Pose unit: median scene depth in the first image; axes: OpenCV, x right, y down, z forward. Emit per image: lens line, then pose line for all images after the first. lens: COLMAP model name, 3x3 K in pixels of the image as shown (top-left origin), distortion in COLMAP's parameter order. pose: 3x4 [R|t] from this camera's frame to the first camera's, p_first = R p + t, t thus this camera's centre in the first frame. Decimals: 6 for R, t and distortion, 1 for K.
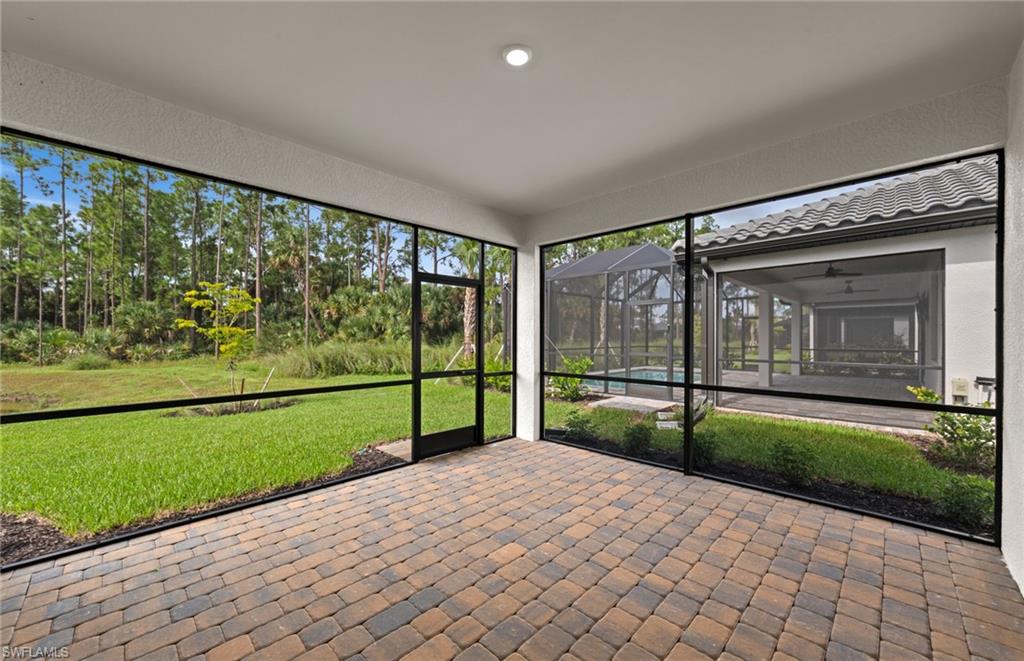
lens RADIAL K [[386.5, 0, 508.9], [0, 386.5, 337.2], [0, 0, 1]] dist [0.001292, 0.000057]
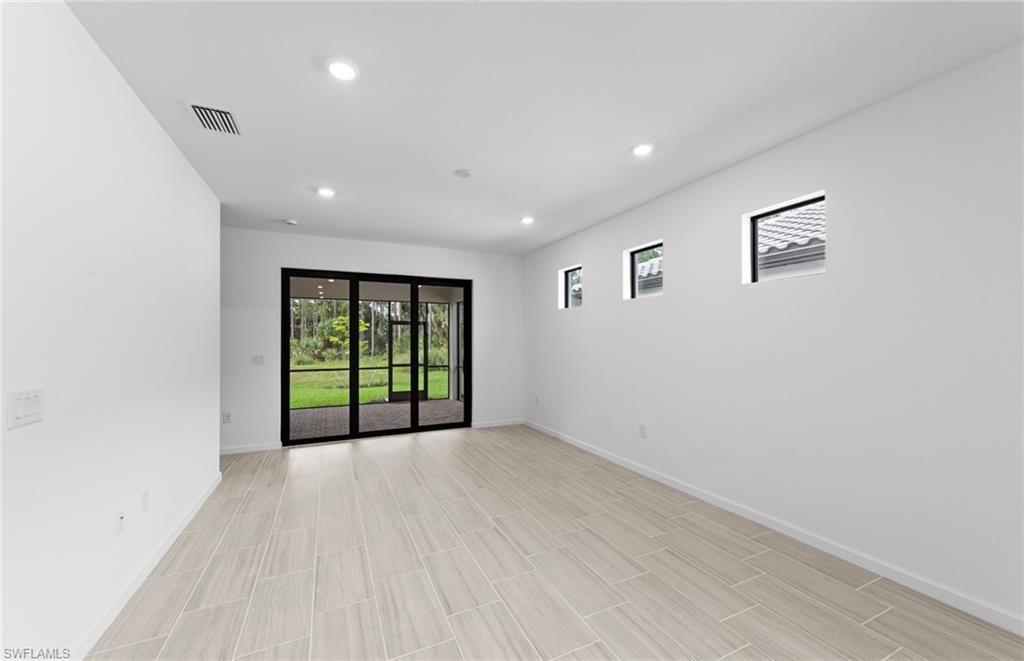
lens RADIAL K [[386.5, 0, 508.9], [0, 386.5, 337.2], [0, 0, 1]] dist [0.001292, 0.000057]
pose [[0.939262, -0.009100, -0.343080, 1.199698], [0.006197, 0.999935, -0.009555, -0.041486], [0.343145, 0.006849, 0.939258, -0.918304]]
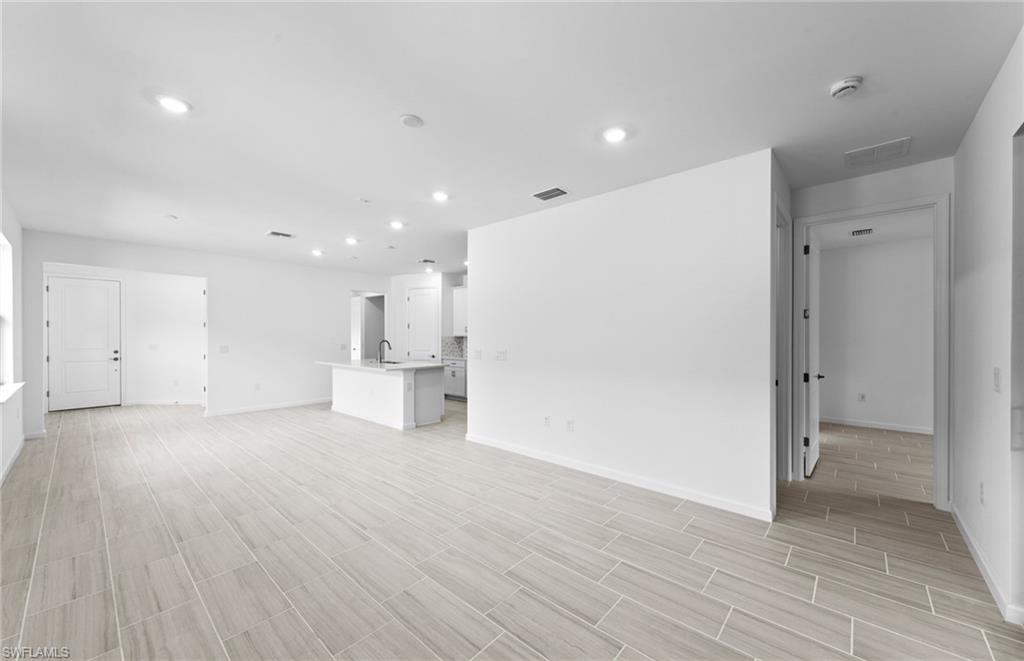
lens RADIAL K [[387.9, 0, 508.1], [0, 387.9, 337.0], [0, 0, 1]] dist [-0.000822, -0.000029]
pose [[-0.998804, -0.005568, -0.048577, 0.748416], [-0.005719, 0.999979, 0.002962, -0.041611], [0.048560, 0.003236, -0.998815, 0.337785]]
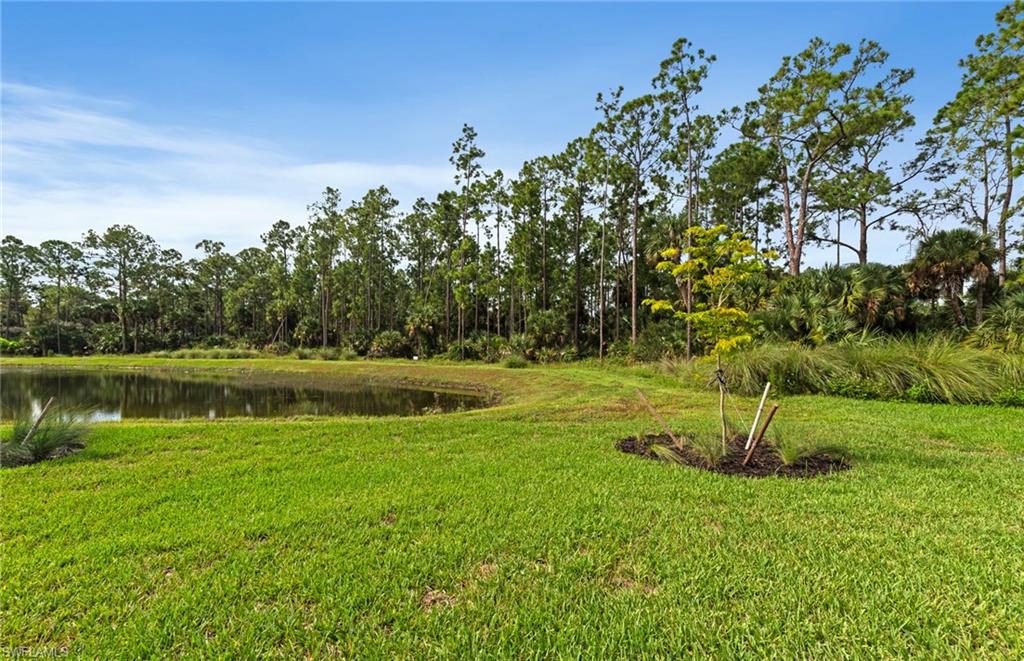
lens RADIAL K [[394.7, 0, 509.9], [0, 394.7, 349.6], [0, 0, 1]] dist [0.000368, 0.000037]
pose [[0.684392, 0.007331, -0.729078, -1.100672], [0.003426, 0.999906, 0.013270, 0.057527], [0.729106, -0.011580, 0.684302, 0.822906]]
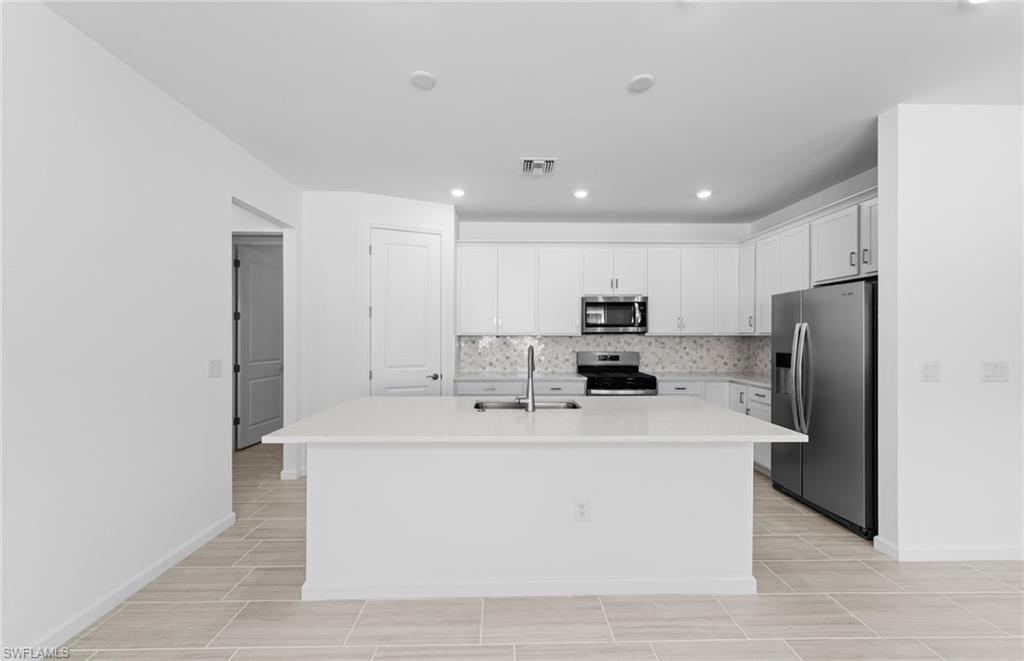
lens RADIAL K [[385.3, 0, 510.0], [0, 385.3, 332.9], [0, 0, 1]] dist [-0.000354, -0.000026]
pose [[-0.697310, -0.009612, -0.716706, 1.577937], [-0.002968, 0.999940, -0.010522, -0.033193], [0.716764, -0.005210, -0.697296, -0.866288]]
